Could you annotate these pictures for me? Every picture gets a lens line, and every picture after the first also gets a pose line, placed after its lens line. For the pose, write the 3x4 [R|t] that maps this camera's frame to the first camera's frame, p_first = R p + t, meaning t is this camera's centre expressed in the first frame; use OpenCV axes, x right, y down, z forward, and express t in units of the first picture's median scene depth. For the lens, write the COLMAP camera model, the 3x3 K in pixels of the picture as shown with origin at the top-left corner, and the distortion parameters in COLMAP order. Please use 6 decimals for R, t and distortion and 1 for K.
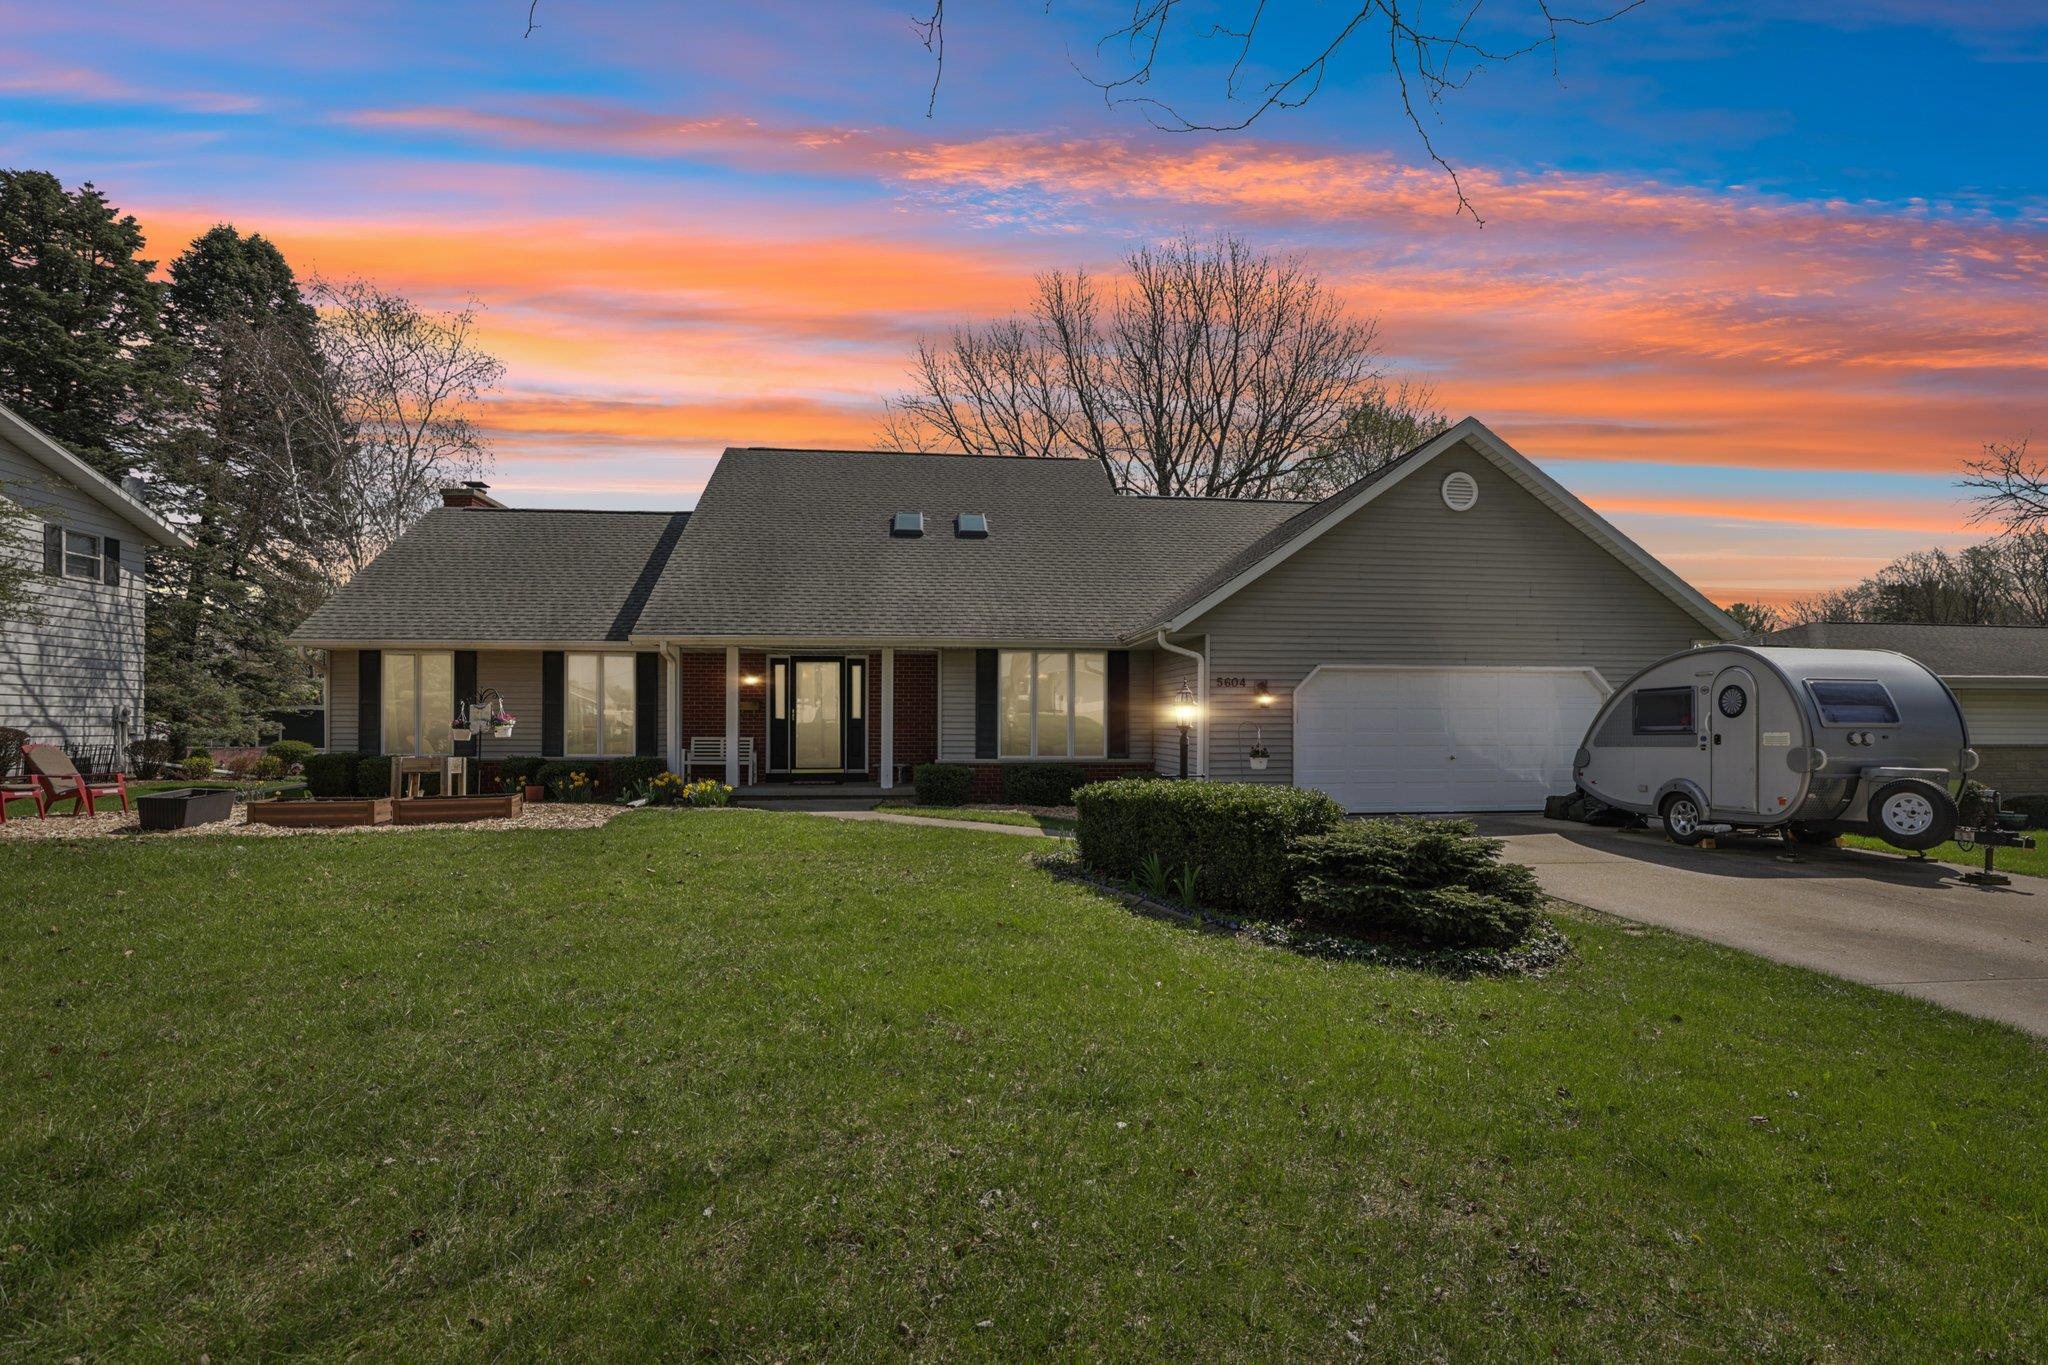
lens RADIAL K [[943.4, 0, 1021.4], [0, 943.4, 729.3], [0, 0, 1]] dist [-0.030863, 0.012775]
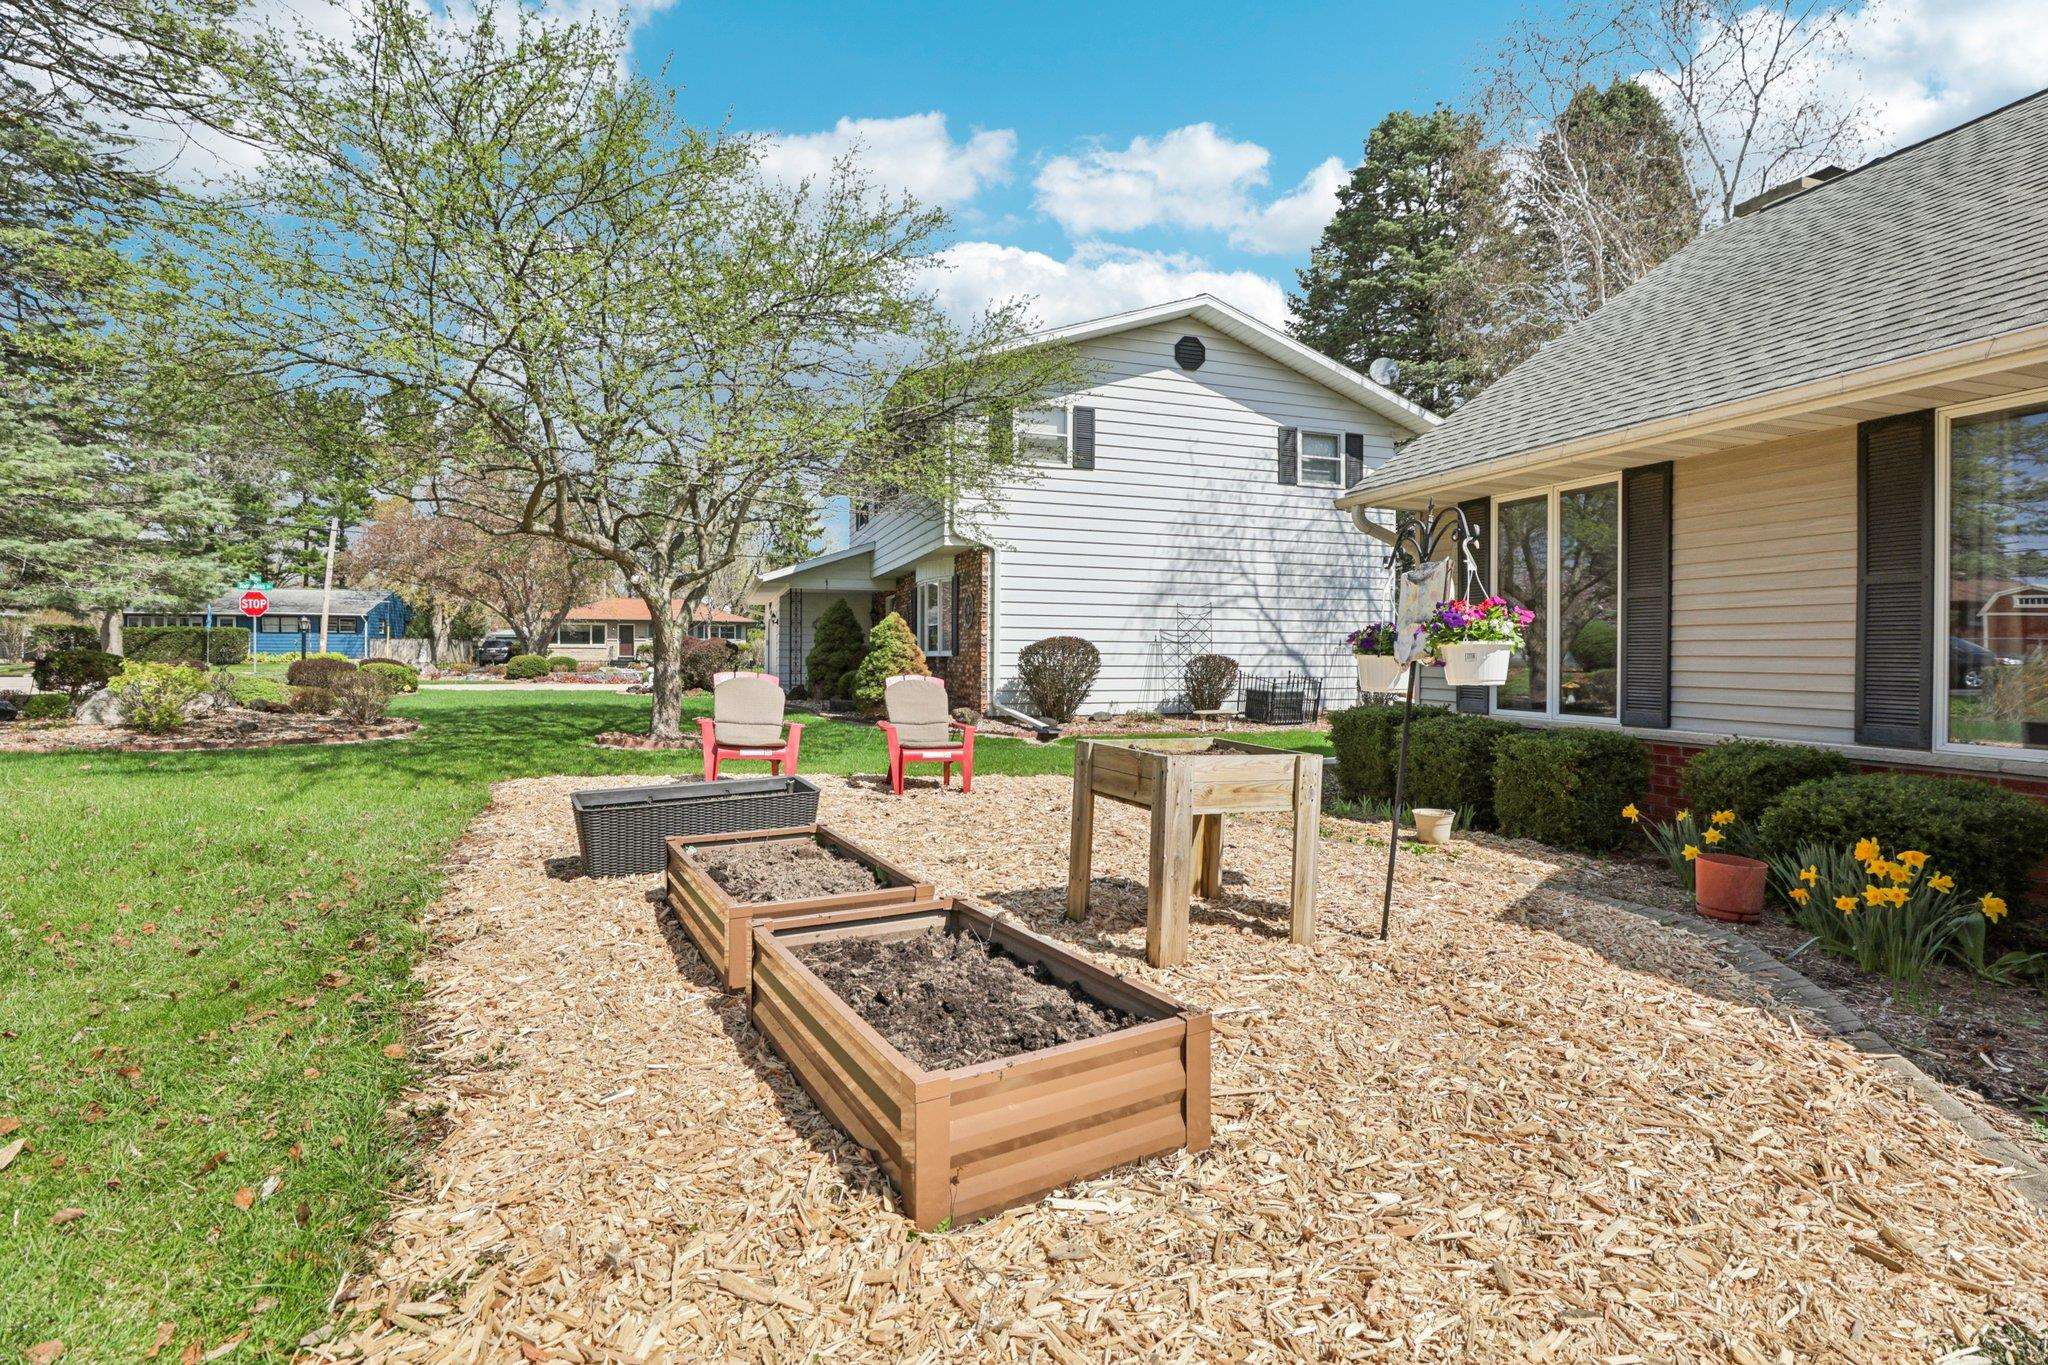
lens RADIAL K [[949.4, 0, 1026.2], [0, 949.4, 670.4], [0, 0, 1]] dist [-0.041366, 0.014126]
pose [[0.229383, 0.014980, -0.973221, -0.224464], [-0.003590, 0.999888, 0.014544, -0.000327], [0.973330, 0.000158, 0.229411, 0.556215]]
